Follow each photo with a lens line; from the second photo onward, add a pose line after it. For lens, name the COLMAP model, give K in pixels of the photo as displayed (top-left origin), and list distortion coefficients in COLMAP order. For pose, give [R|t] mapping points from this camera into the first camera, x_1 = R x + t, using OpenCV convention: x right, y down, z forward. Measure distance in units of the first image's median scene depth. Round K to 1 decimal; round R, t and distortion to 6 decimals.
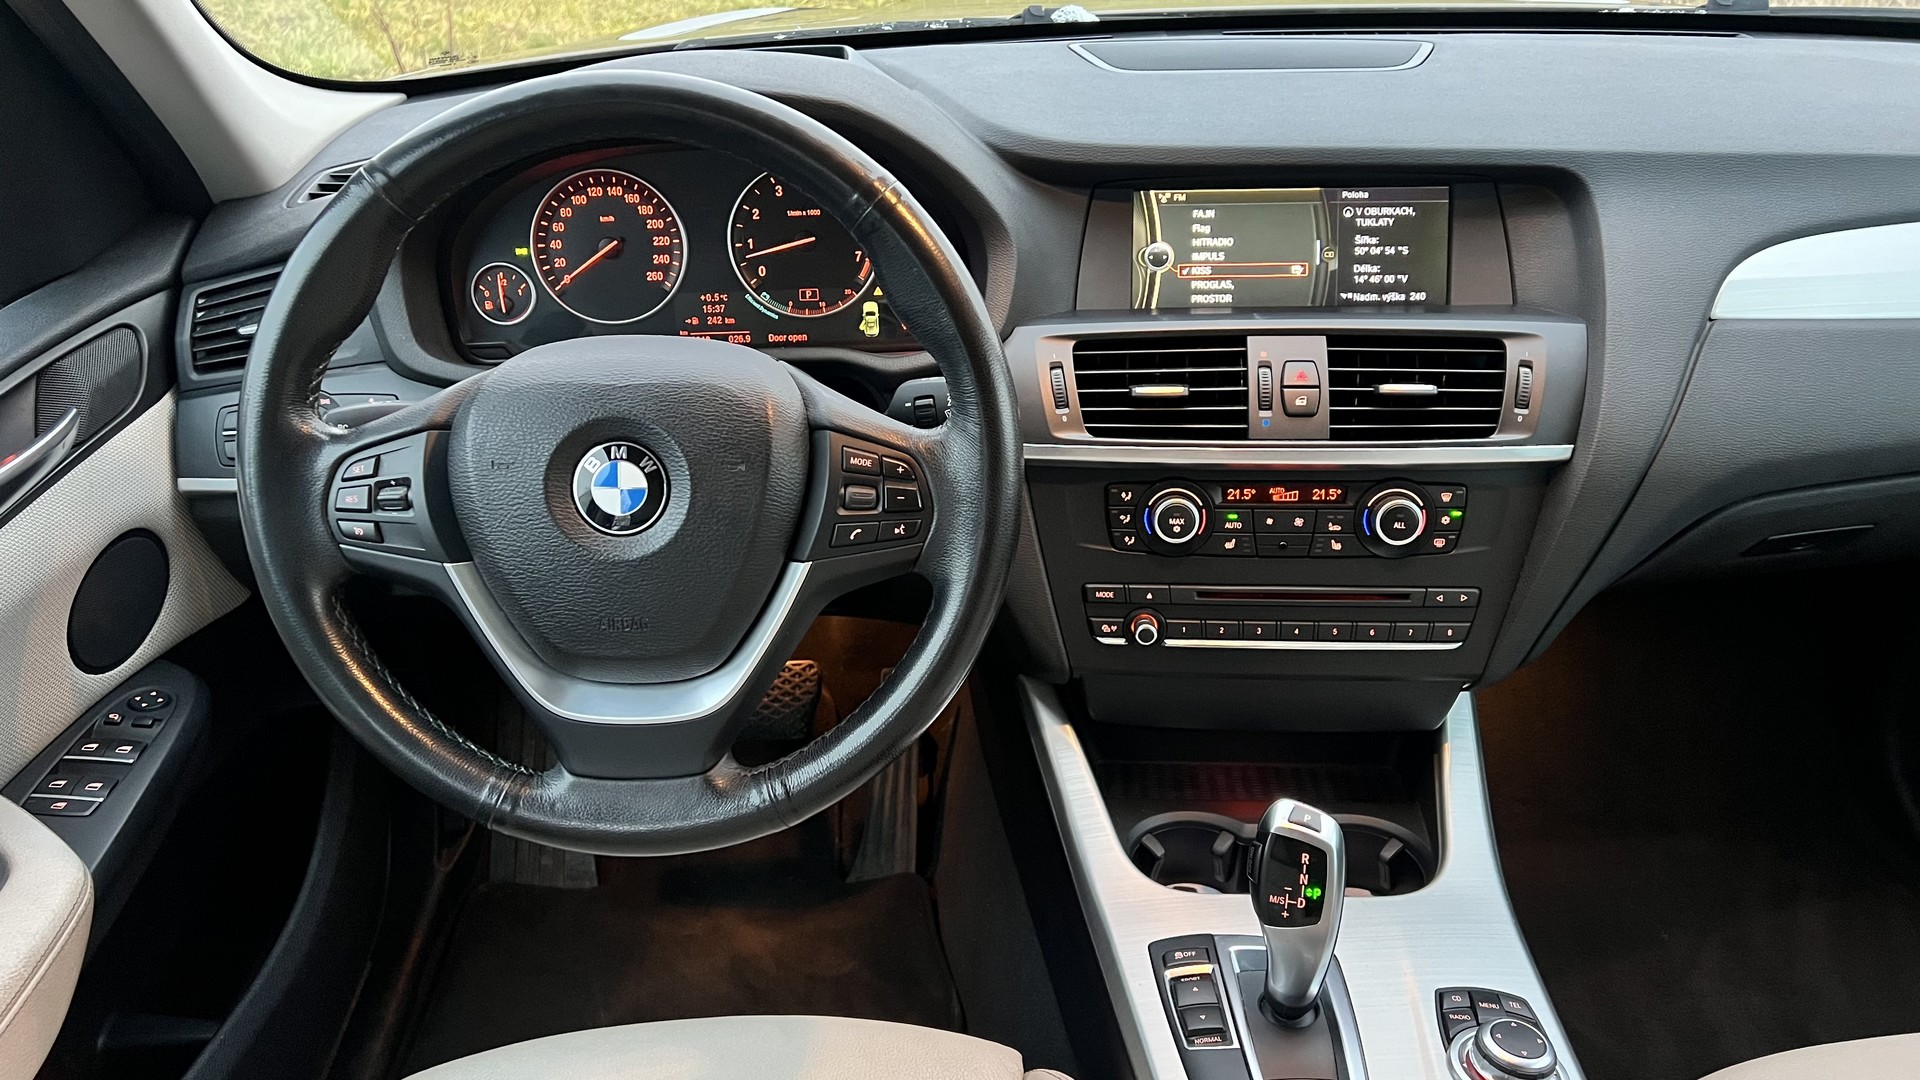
lens RADIAL K [[1456.7, 0, 991.8], [0, 1456.7, 570.4], [0, 0, 1]] dist [0.054624, -0.065398]
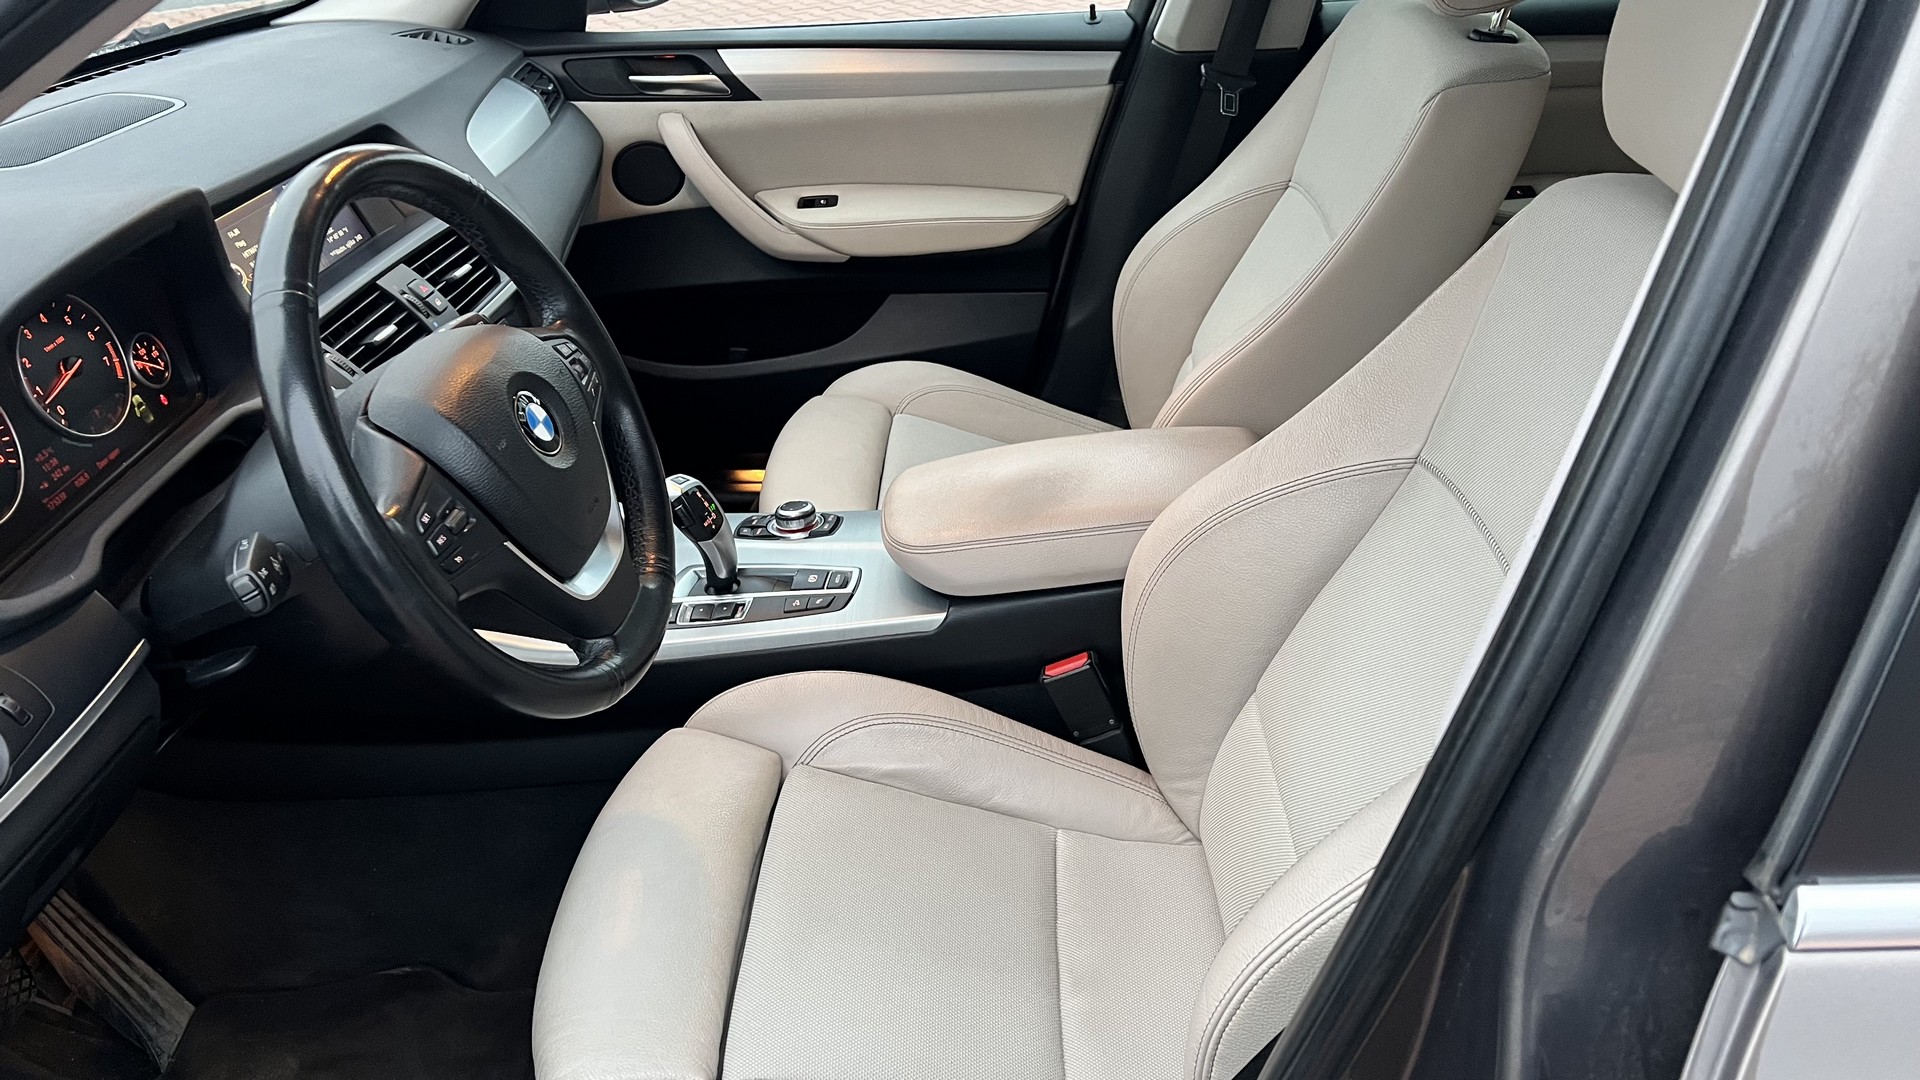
lens RADIAL K [[1462.5, 0, 953.9], [0, 1462.5, 539.5], [0, 0, 1]] dist [0.023193, -0.004867]
pose [[0.096972, -0.488483, 0.867168, -1.058753], [0.523645, 0.765978, 0.372925, -0.200361], [-0.846399, 0.417925, 0.330071, 0.188221]]
